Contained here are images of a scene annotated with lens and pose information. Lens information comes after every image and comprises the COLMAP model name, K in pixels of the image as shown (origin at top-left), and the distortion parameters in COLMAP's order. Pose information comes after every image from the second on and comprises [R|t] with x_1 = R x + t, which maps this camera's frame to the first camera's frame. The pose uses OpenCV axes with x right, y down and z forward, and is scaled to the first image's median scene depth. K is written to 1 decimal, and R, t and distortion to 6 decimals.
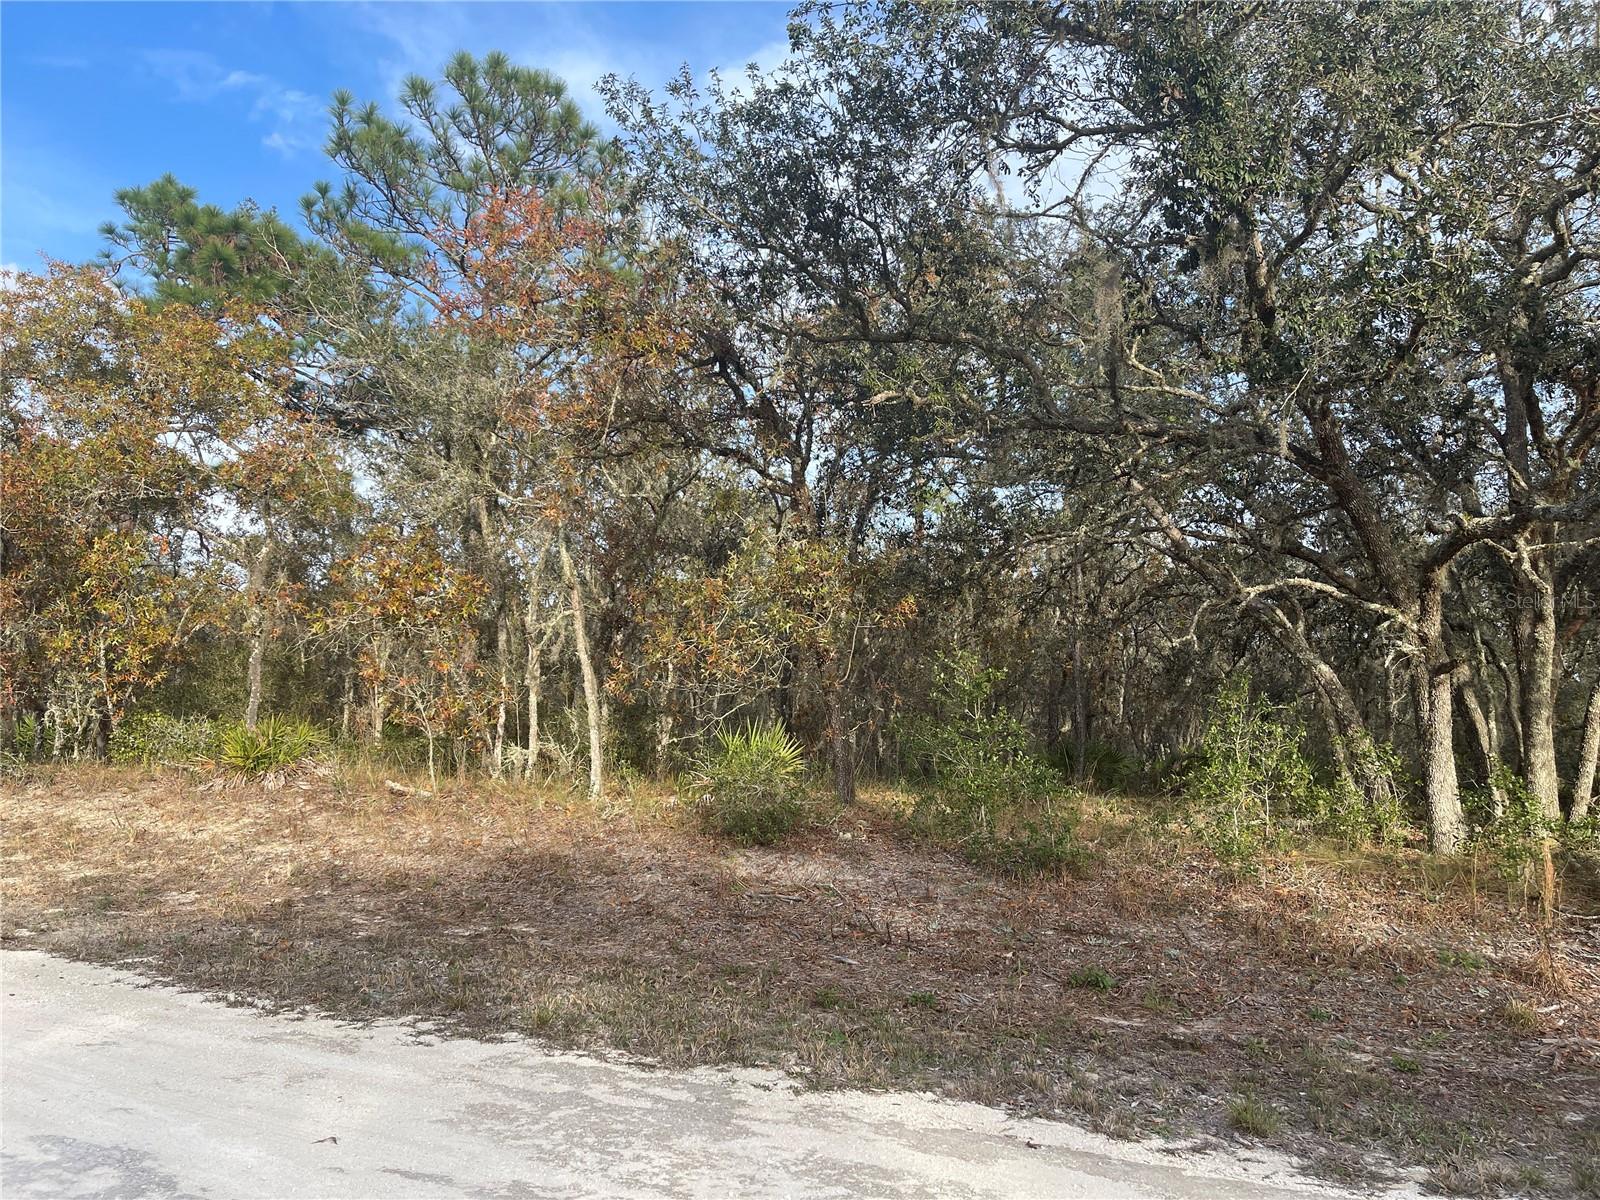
lens RADIAL K [[1201.4, 0, 800.0], [0, 1201.4, 600.0], [0, 0, 1]] dist [0.092139, -0.131743]
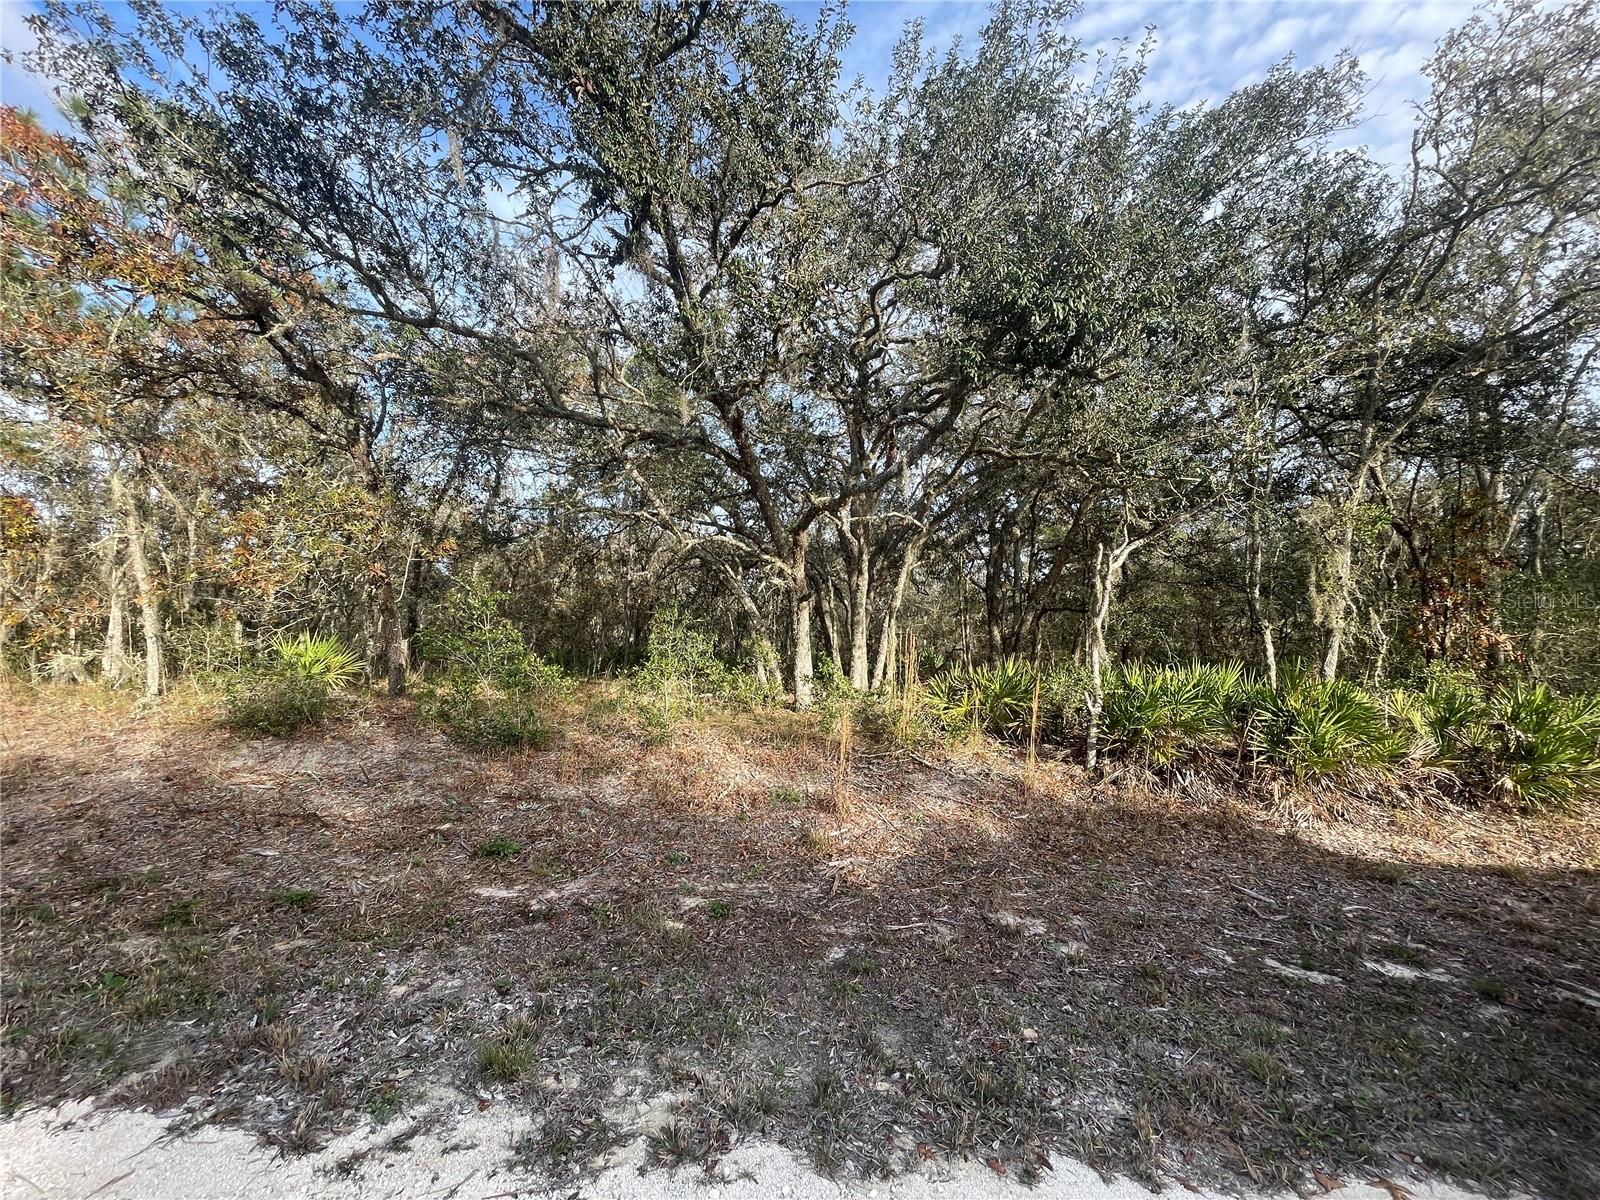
lens RADIAL K [[645.0, 0, 798.8], [0, 645.0, 597.3], [0, 0, 1]] dist [0.000307, 0.000118]
pose [[0.909845, 0.023851, 0.414261, 0.146718], [-0.039650, 0.998776, 0.029579, 0.026289], [-0.413049, -0.043338, 0.909677, 0.200474]]
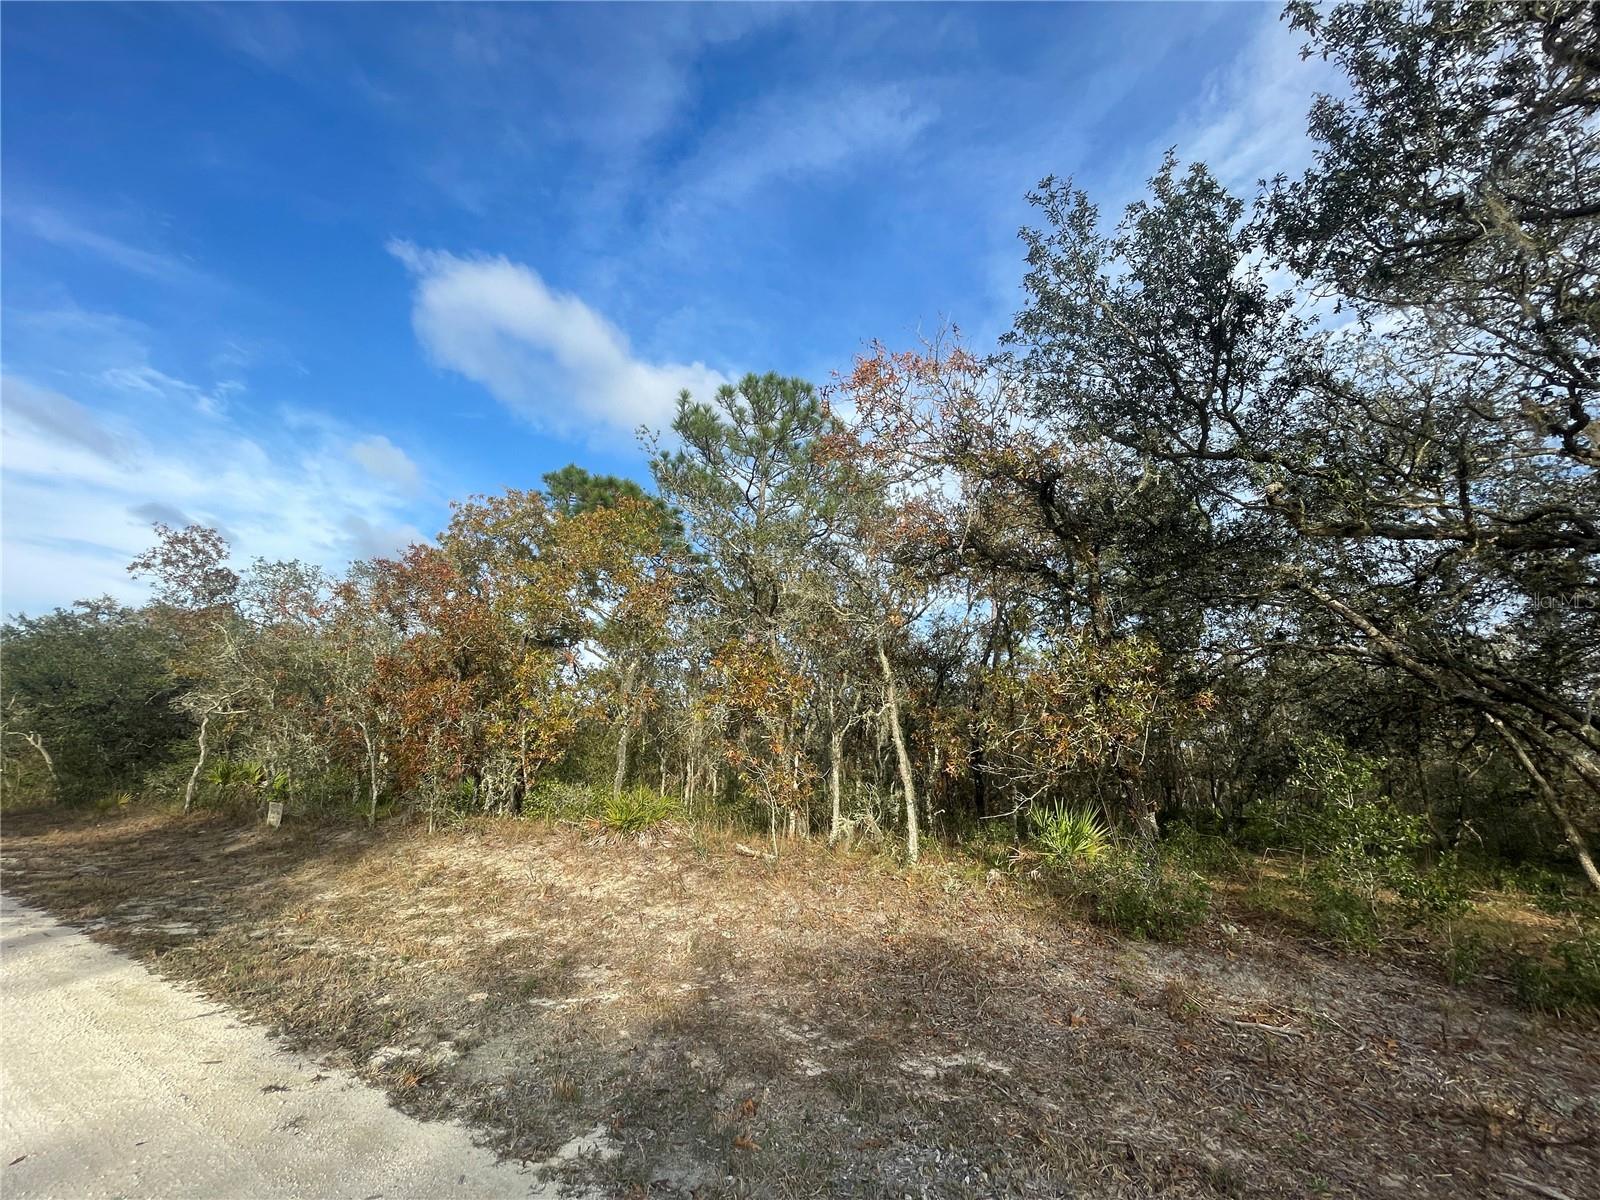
lens RADIAL K [[639.3, 0, 799.1], [0, 639.3, 595.5], [0, 0, 1]] dist [-0.008543, 0.000555]
pose [[0.995205, -0.015070, -0.096639, -0.261494], [-0.002570, 0.983688, -0.179866, 0.020707], [0.097773, 0.179252, 0.978933, 0.403648]]
